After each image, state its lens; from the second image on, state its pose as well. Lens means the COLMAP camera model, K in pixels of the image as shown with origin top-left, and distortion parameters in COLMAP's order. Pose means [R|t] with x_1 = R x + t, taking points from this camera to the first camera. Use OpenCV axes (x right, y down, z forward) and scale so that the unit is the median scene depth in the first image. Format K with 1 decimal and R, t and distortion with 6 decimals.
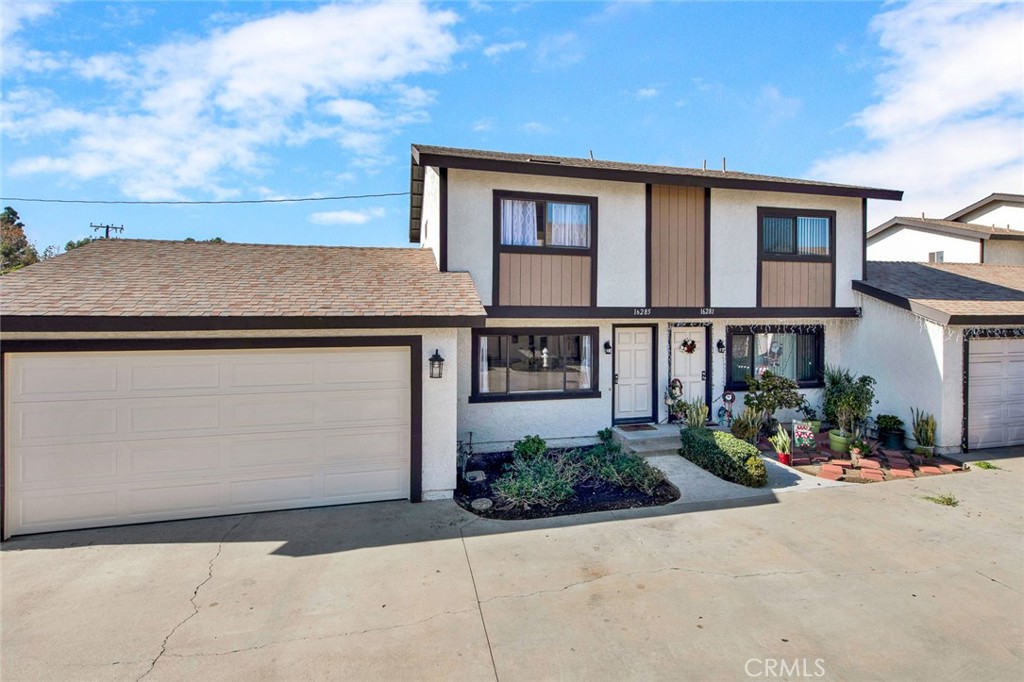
lens RADIAL K [[483.6, 0, 515.8], [0, 483.6, 338.6], [0, 0, 1]] dist [0.021394, 0.000011]
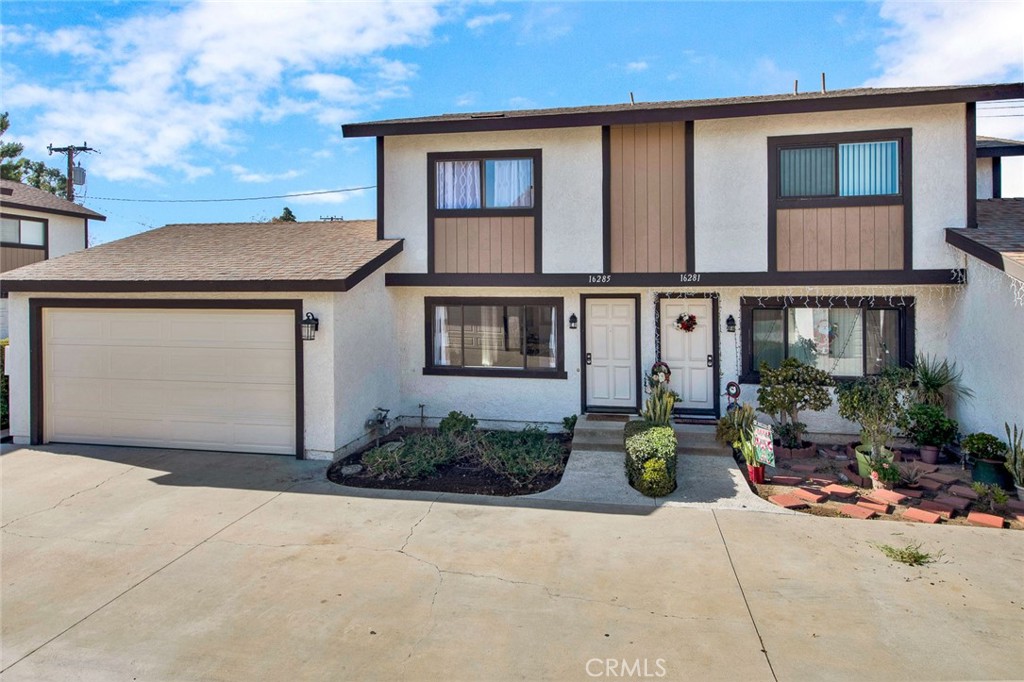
lens RADIAL K [[532.3, 0, 508.8], [0, 532.3, 319.7], [0, 0, 1]] dist [0.023095, -0.000114]
pose [[0.912995, 0.018728, -0.407541, 0.474857], [-0.021763, 0.999759, -0.002813, 0.020926], [0.407390, 0.011438, 0.913183, 0.088173]]
